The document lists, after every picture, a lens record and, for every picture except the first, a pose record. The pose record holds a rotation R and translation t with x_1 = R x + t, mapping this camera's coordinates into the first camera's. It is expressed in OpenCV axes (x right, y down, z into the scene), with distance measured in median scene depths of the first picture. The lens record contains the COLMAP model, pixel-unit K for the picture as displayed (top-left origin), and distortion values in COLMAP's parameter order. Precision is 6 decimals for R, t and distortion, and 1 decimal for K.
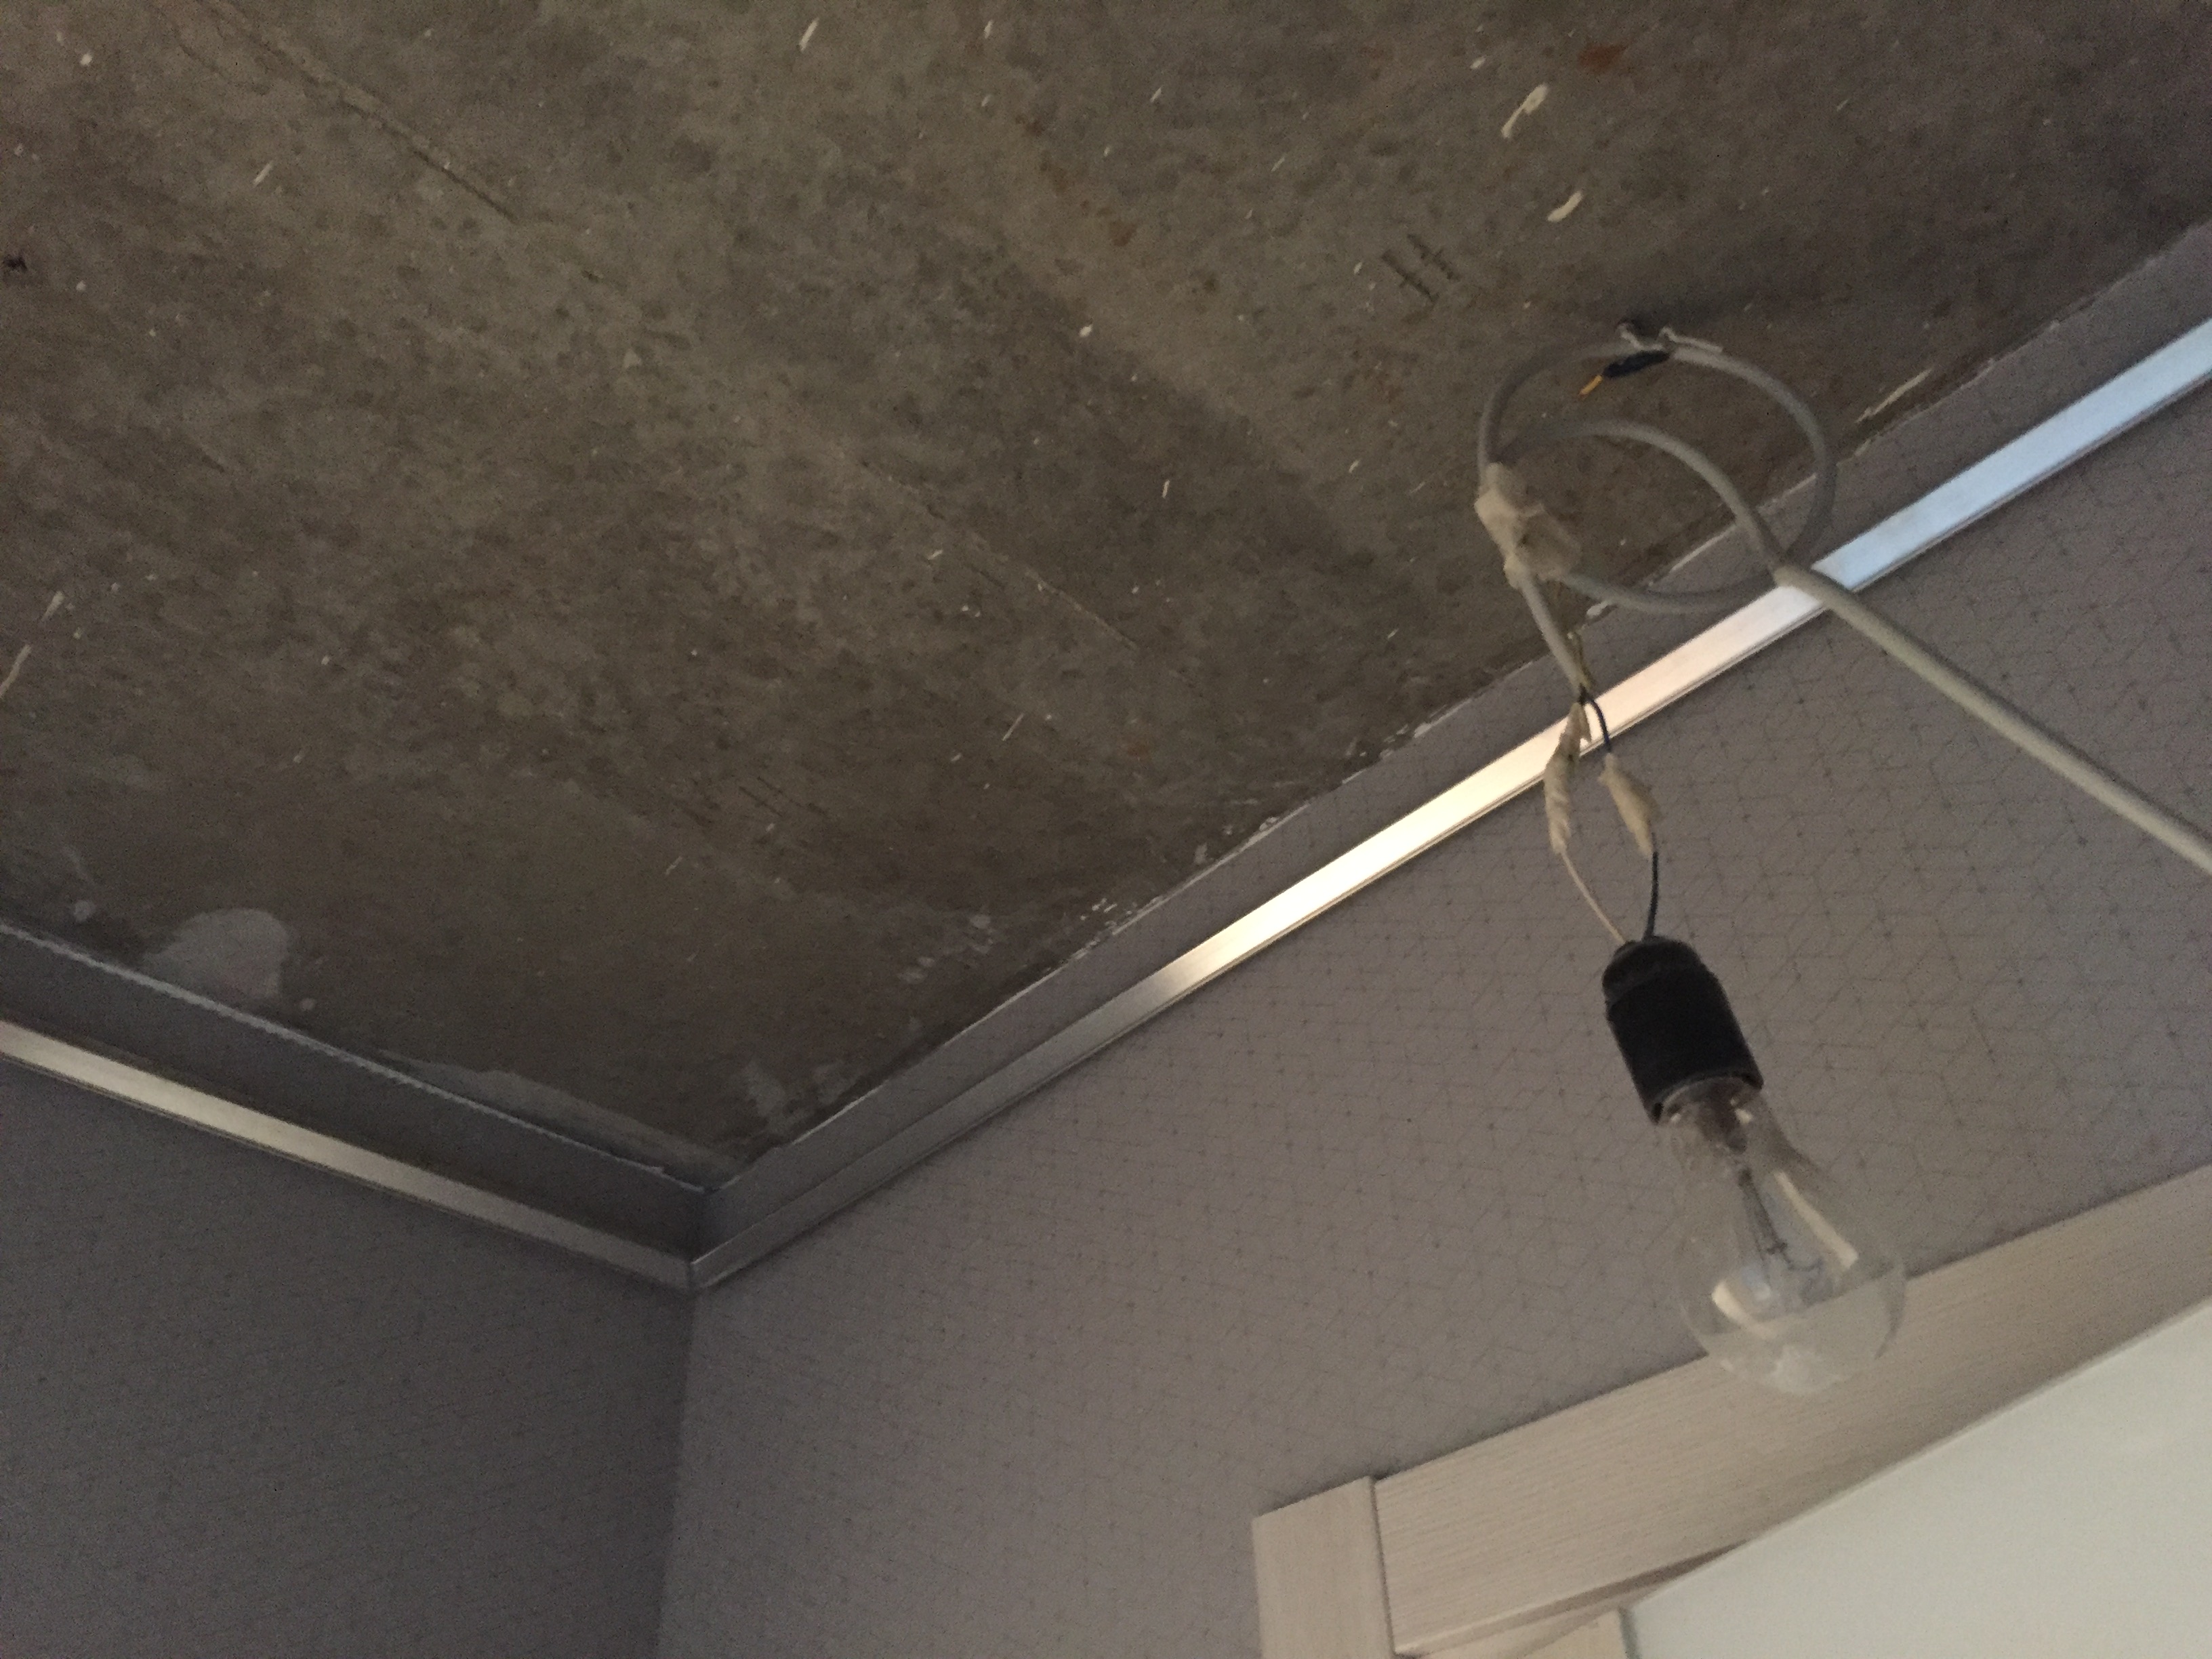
lens RADIAL K [[1895.2, 0, 1114.4], [0, 1895.2, 835.5], [0, 0, 1]] dist [0.044427, -0.001008]
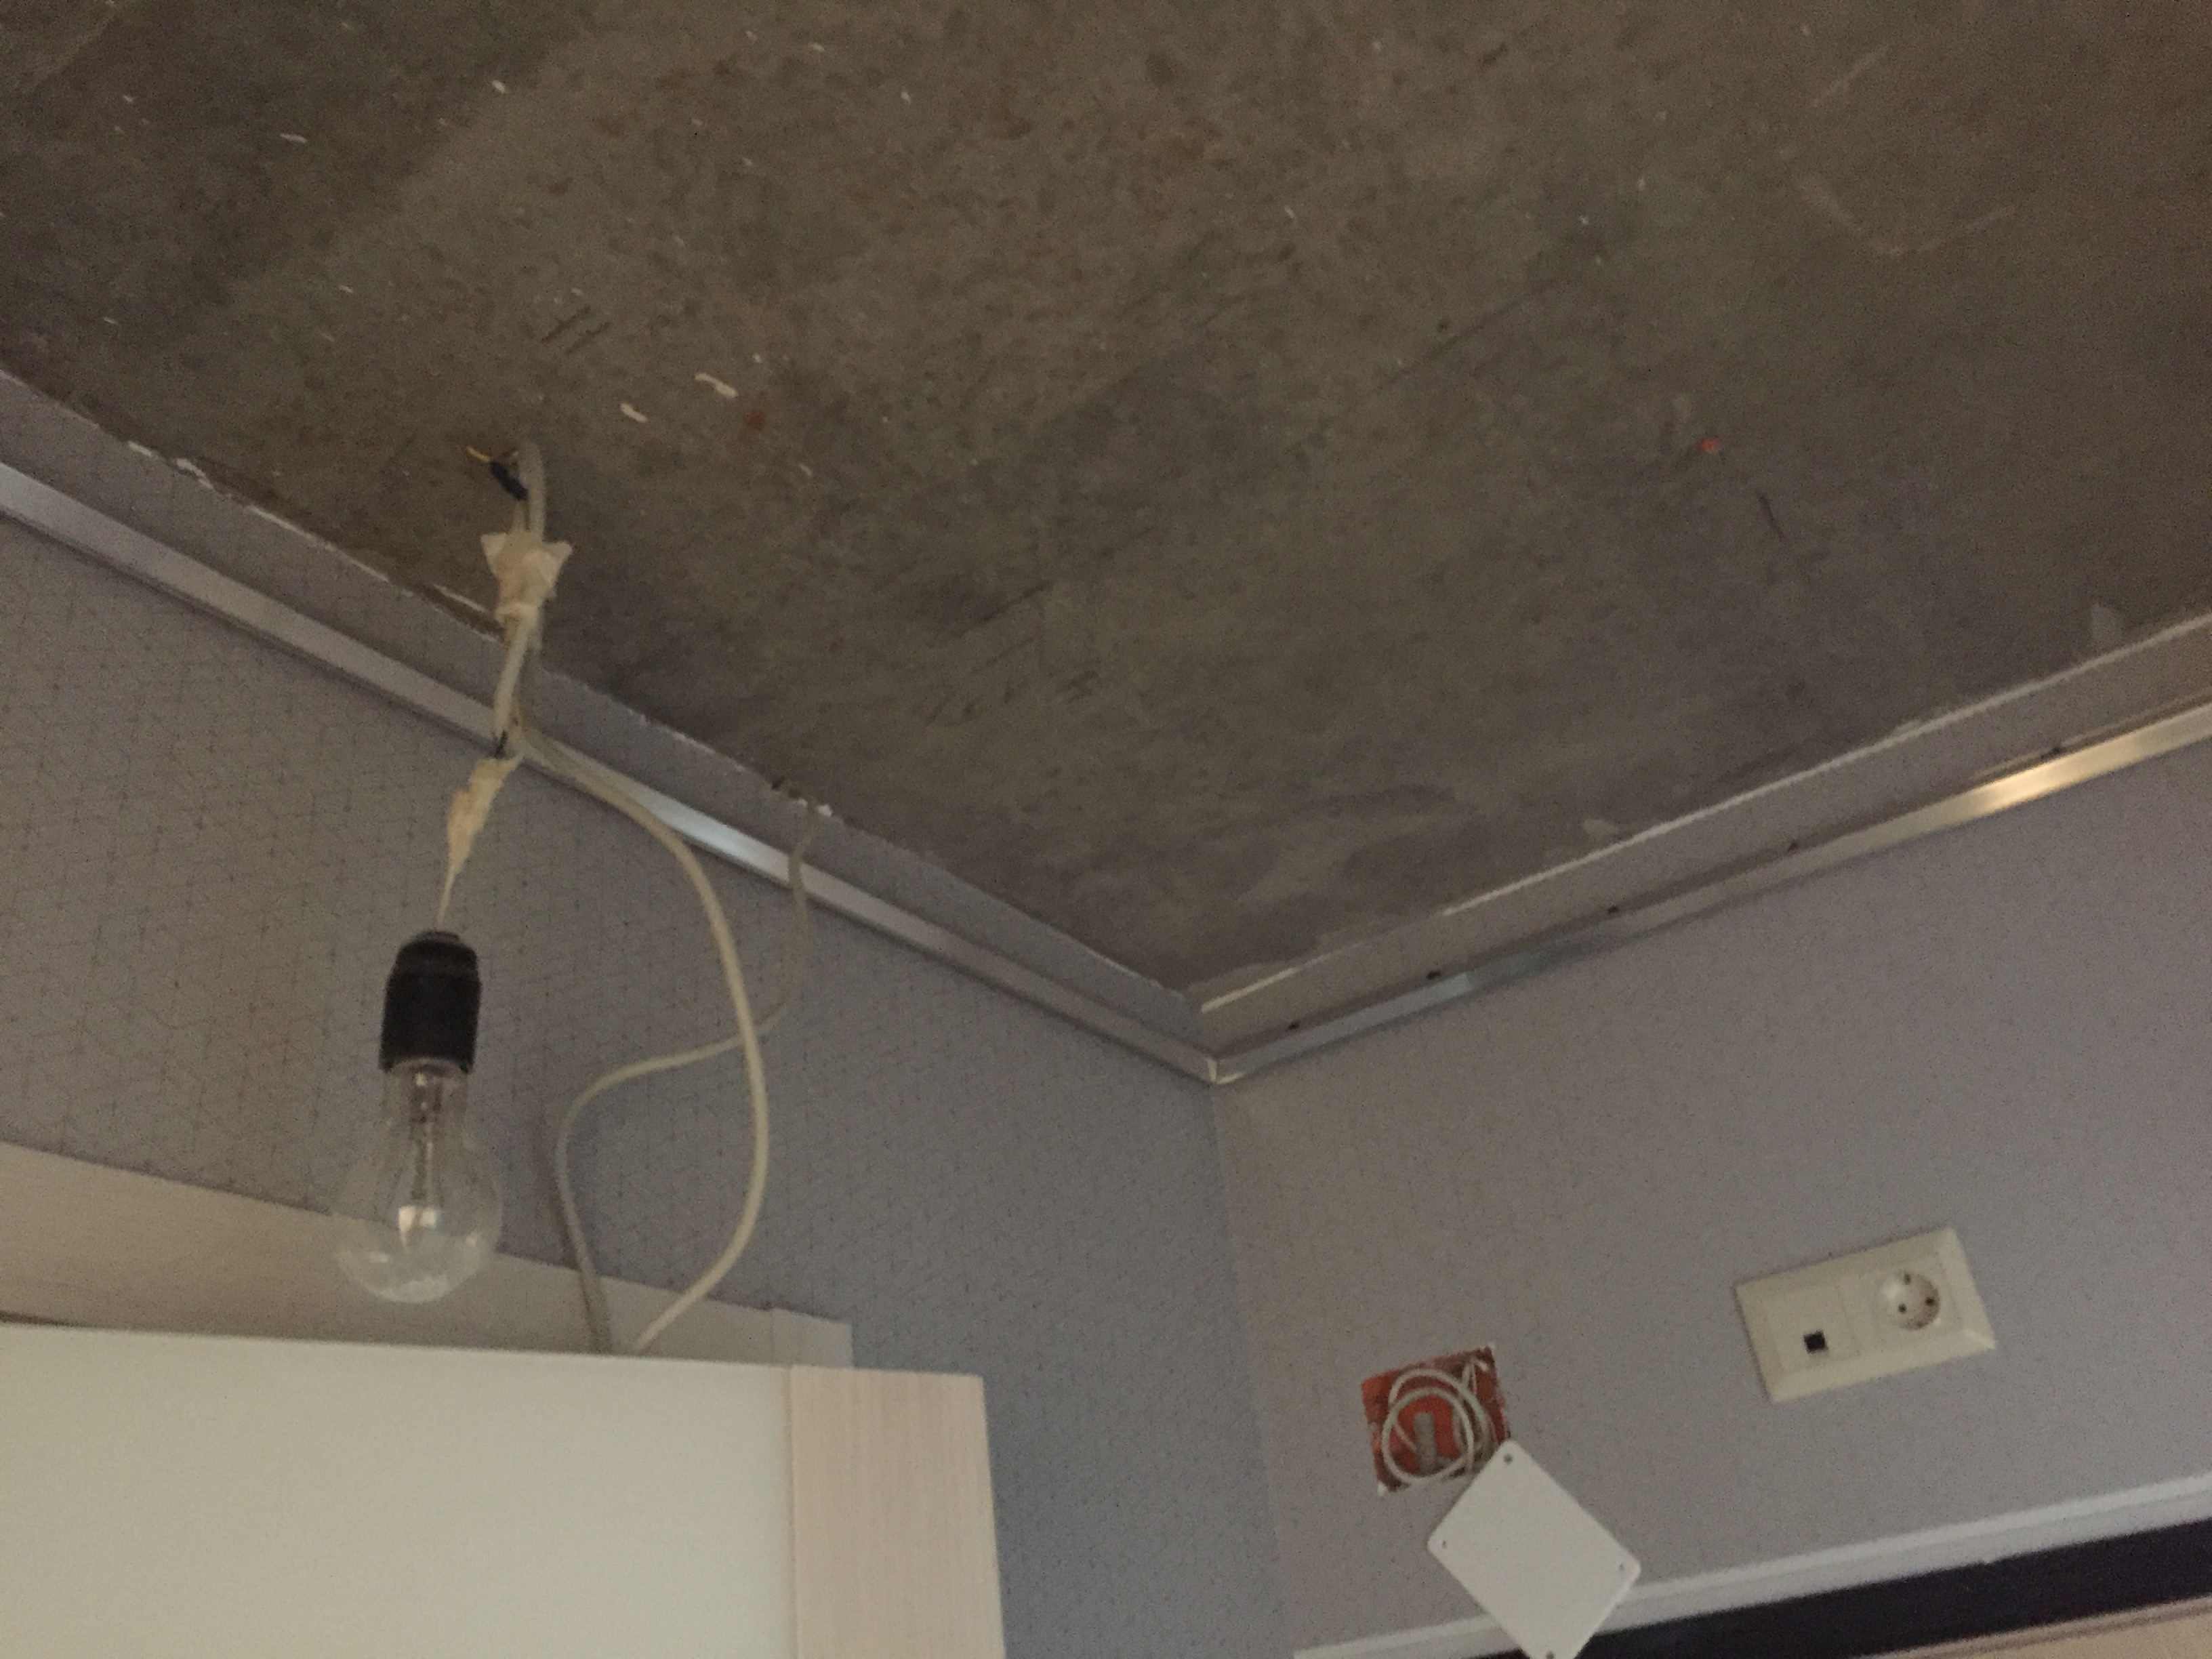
lens RADIAL K [[1895.2, 0, 1114.4], [0, 1895.2, 835.5], [0, 0, 1]] dist [0.044427, -0.001008]
pose [[-0.210730, 0.525658, 0.824182, -0.649843], [-0.526014, 0.649672, -0.548849, 0.341847], [-0.823955, -0.549191, 0.139598, 0.352150]]
